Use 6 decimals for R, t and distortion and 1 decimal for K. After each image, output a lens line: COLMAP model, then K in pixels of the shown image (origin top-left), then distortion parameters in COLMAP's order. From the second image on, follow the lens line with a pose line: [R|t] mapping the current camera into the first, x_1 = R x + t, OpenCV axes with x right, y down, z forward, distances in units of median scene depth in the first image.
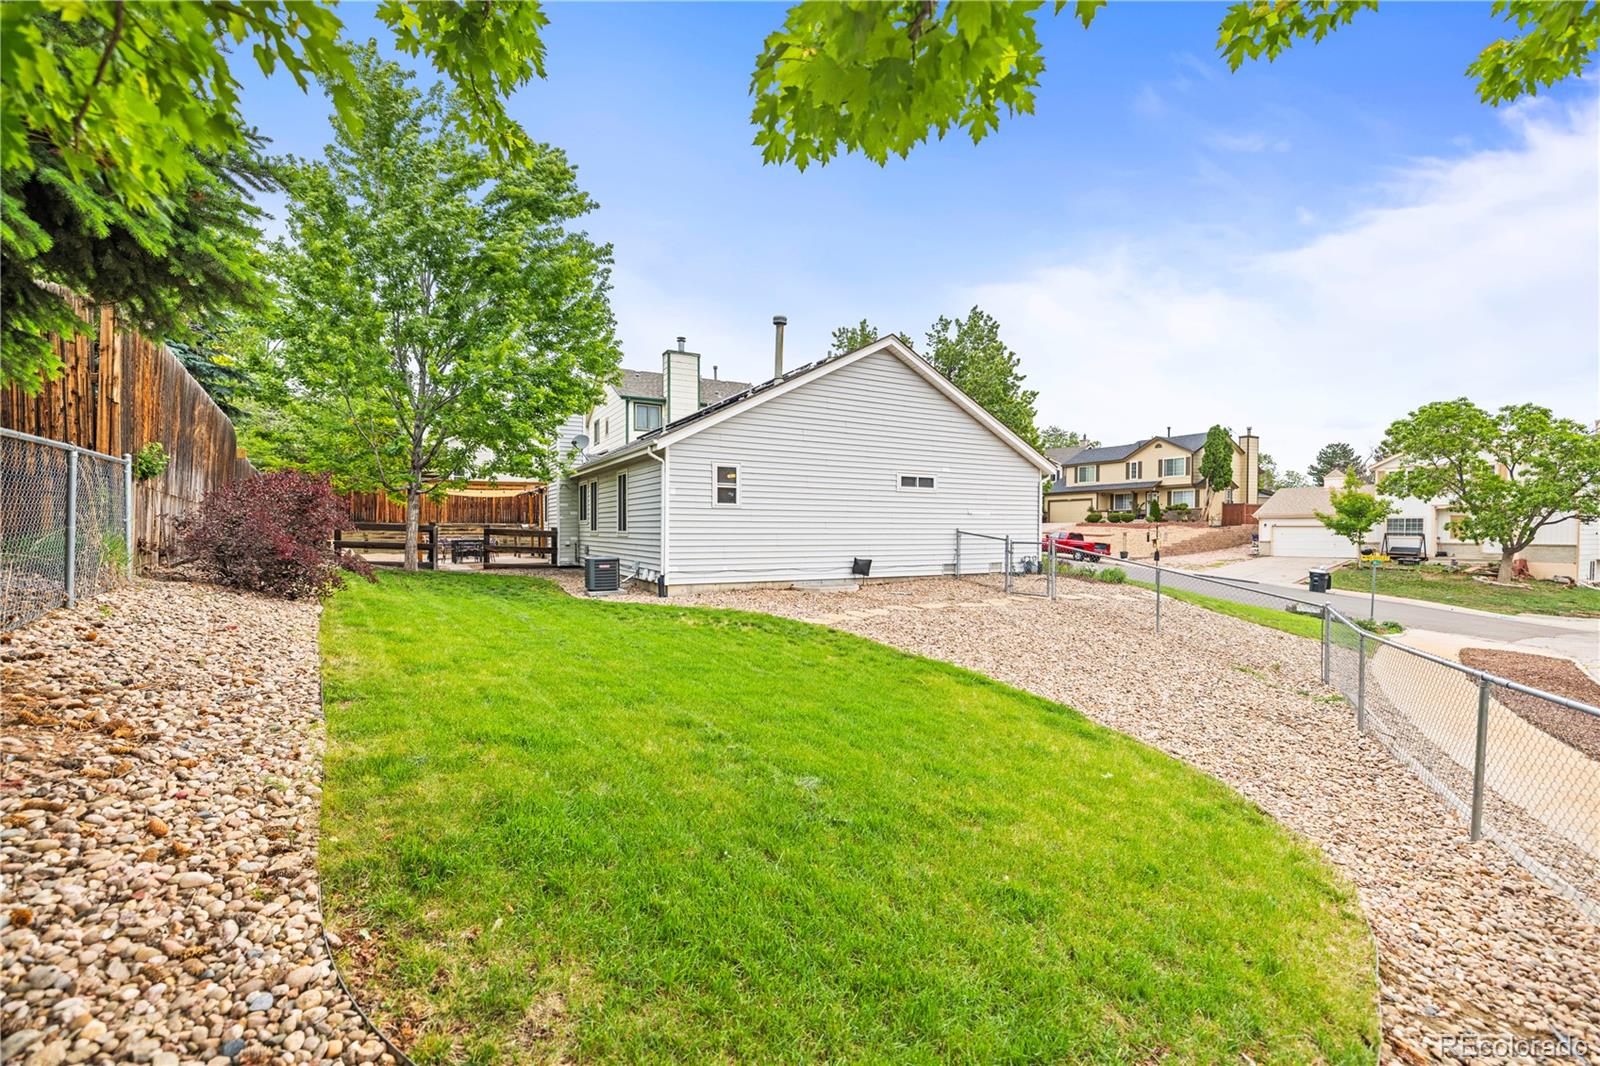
lens RADIAL K [[680.1, 0, 800.2], [0, 680.1, 535.7], [0, 0, 1]] dist [0.001681, 0.000299]
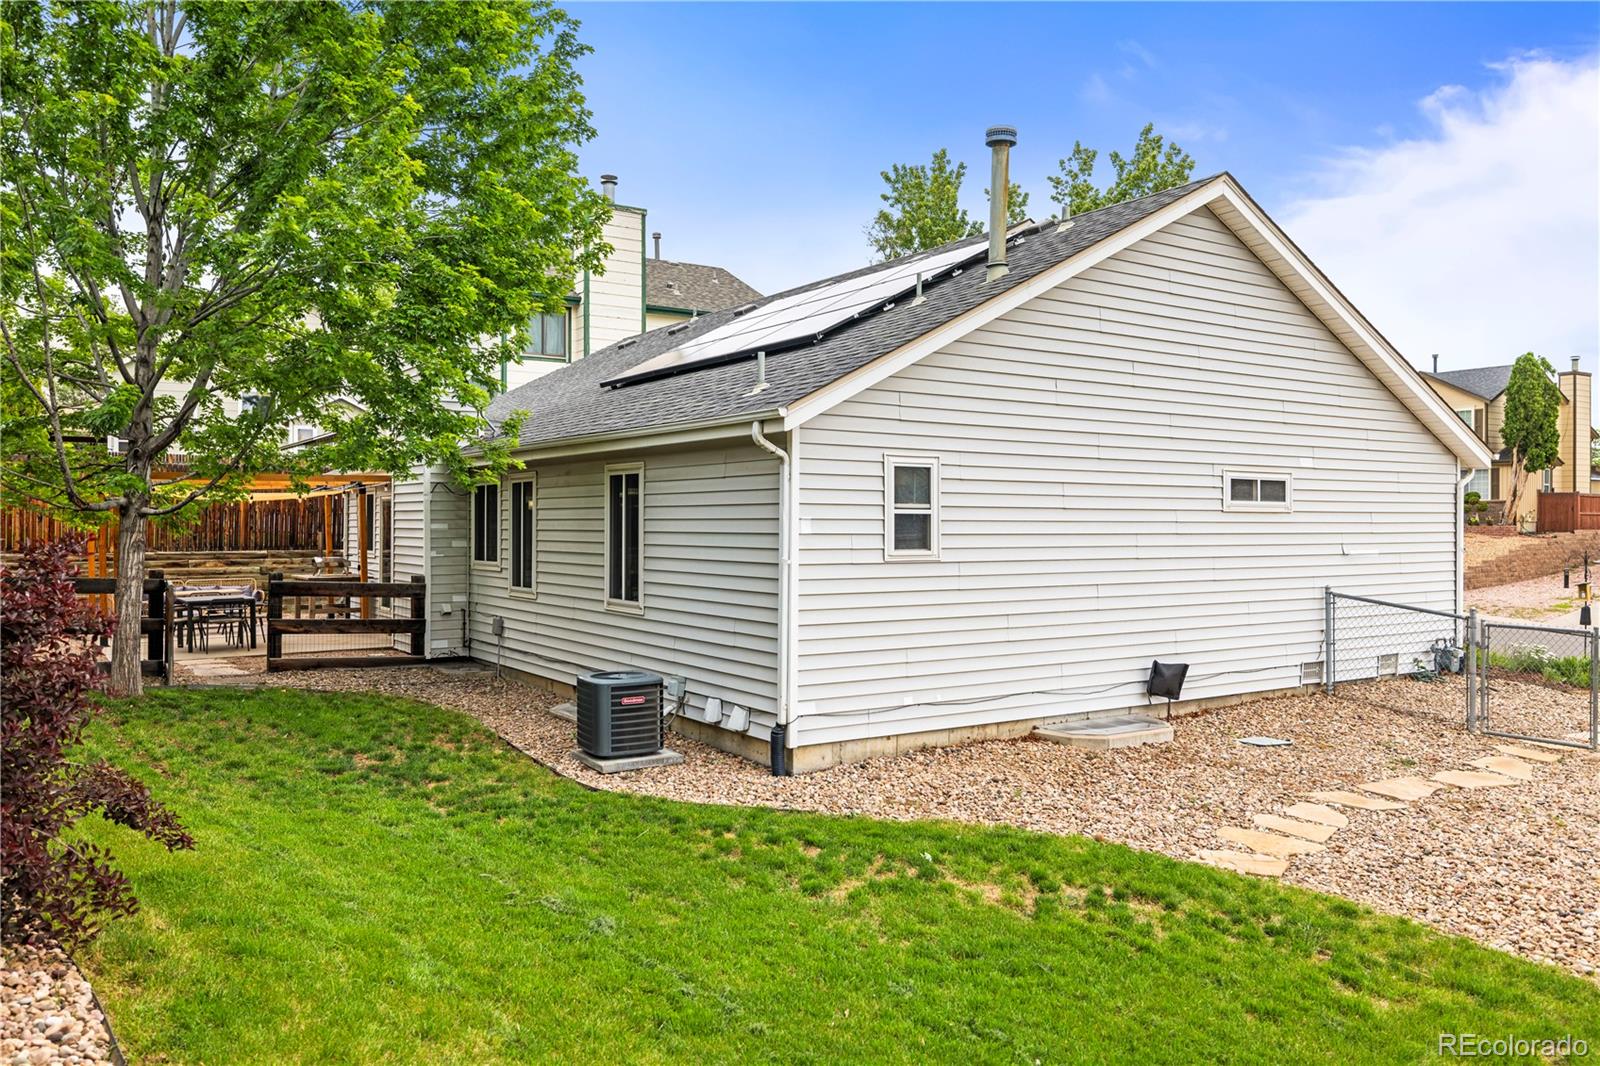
lens RADIAL K [[1201.1, 0, 799.9], [0, 1201.1, 529.4], [0, 0, 1]] dist [0.015823, -0.006185]
pose [[0.997362, -0.001593, 0.072574, -0.192948], [0.001954, 0.999986, -0.004909, -0.046866], [-0.072566, 0.005038, 0.997351, 0.196081]]
